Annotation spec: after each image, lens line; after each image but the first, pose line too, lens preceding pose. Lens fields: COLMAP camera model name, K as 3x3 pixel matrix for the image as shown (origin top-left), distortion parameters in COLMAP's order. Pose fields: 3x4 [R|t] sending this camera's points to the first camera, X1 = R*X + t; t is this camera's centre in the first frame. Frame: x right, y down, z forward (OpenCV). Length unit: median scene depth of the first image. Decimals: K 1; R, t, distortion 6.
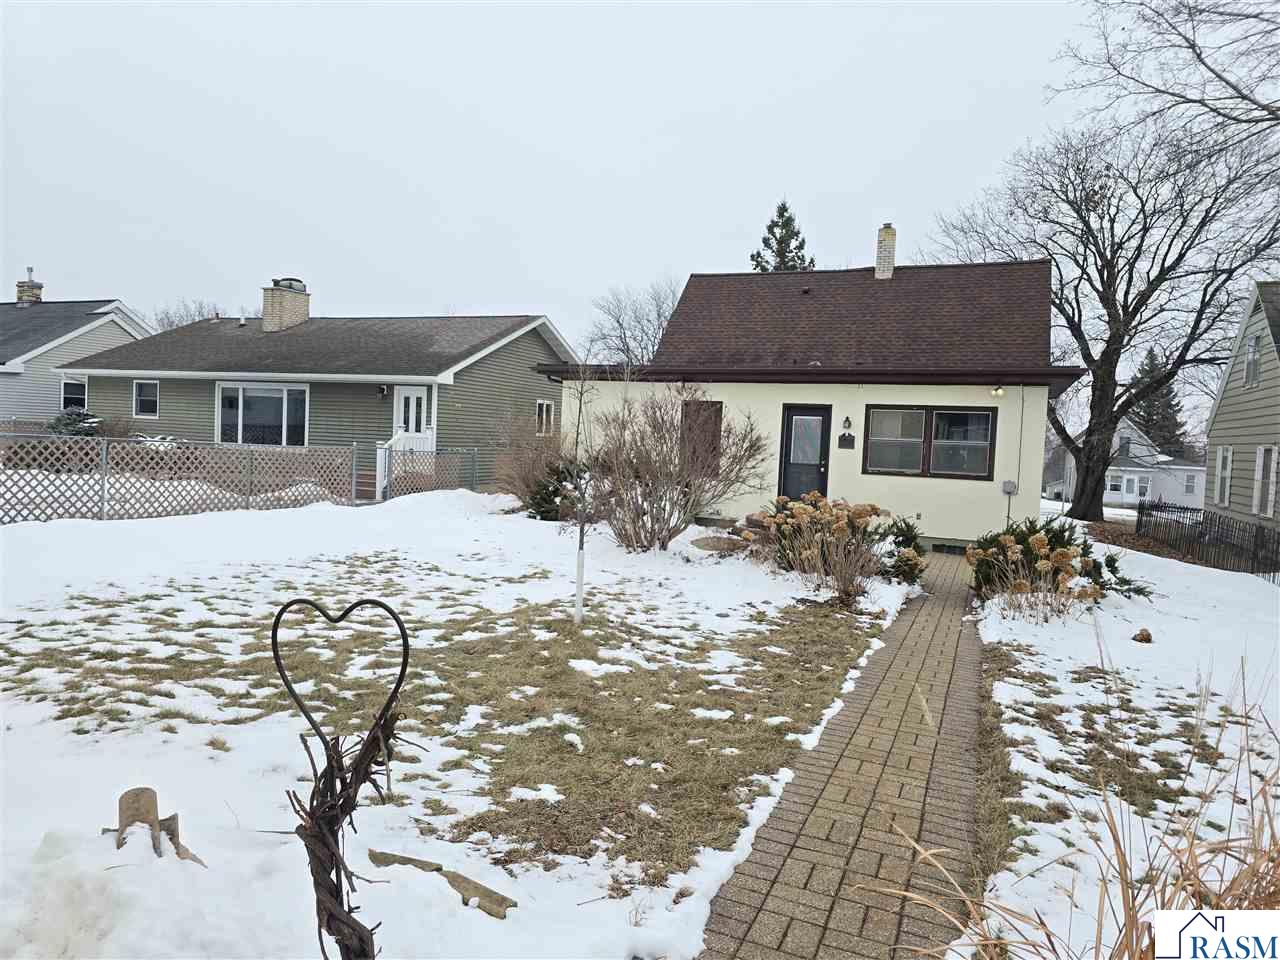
lens RADIAL K [[843.6, 0, 640.0], [0, 843.6, 480.0], [0, 0, 1]] dist [0.003416, 0.000595]
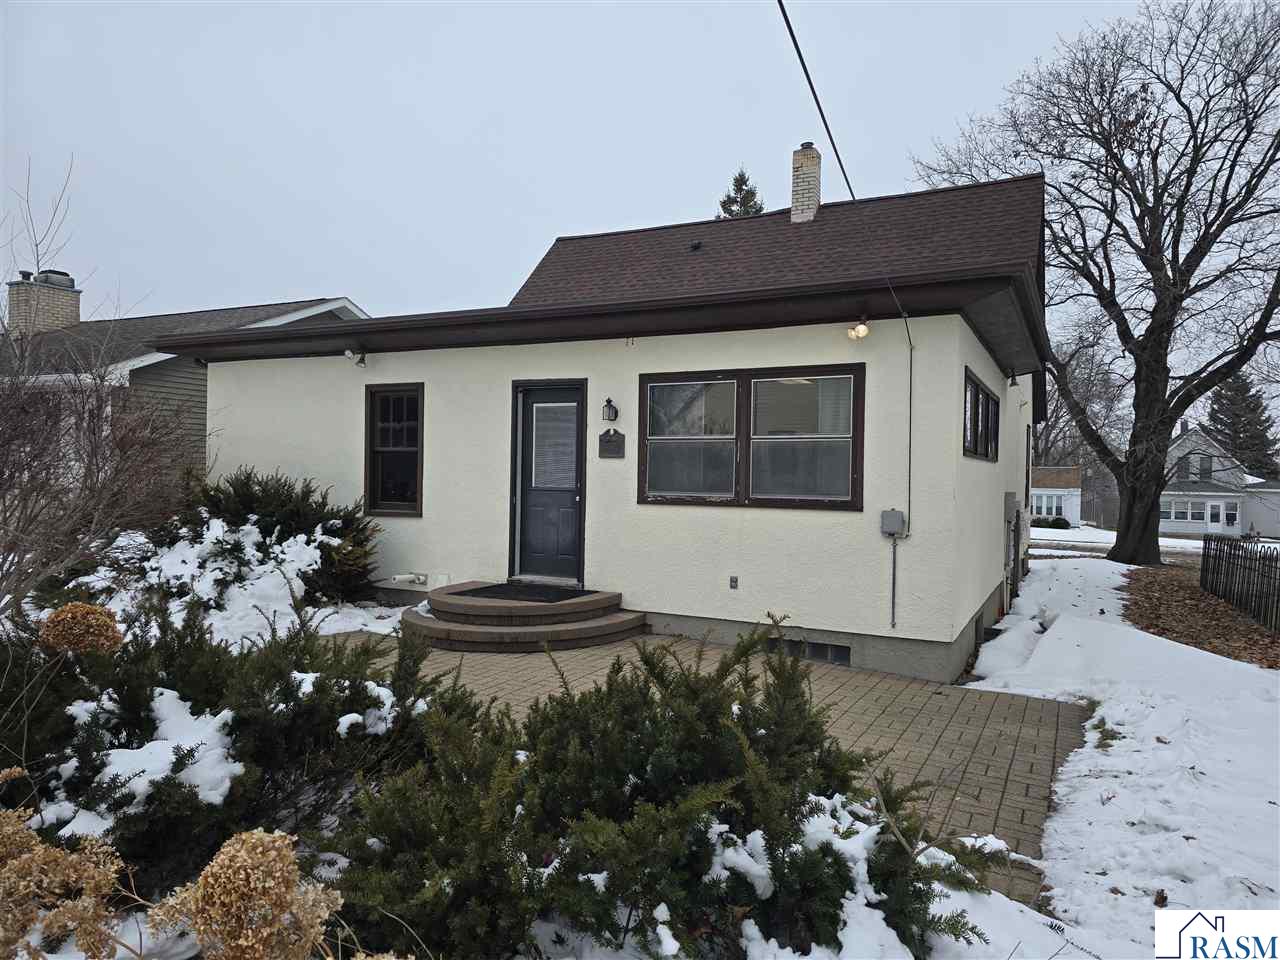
lens RADIAL K [[879.3, 0, 640.0], [0, 879.3, 480.0], [0, 0, 1]] dist [0.001004, -0.002518]
pose [[0.998004, -0.026670, -0.057248, 0.167115], [0.024011, 0.998623, -0.046637, 0.001955], [0.058413, 0.045169, 0.997270, 0.249953]]
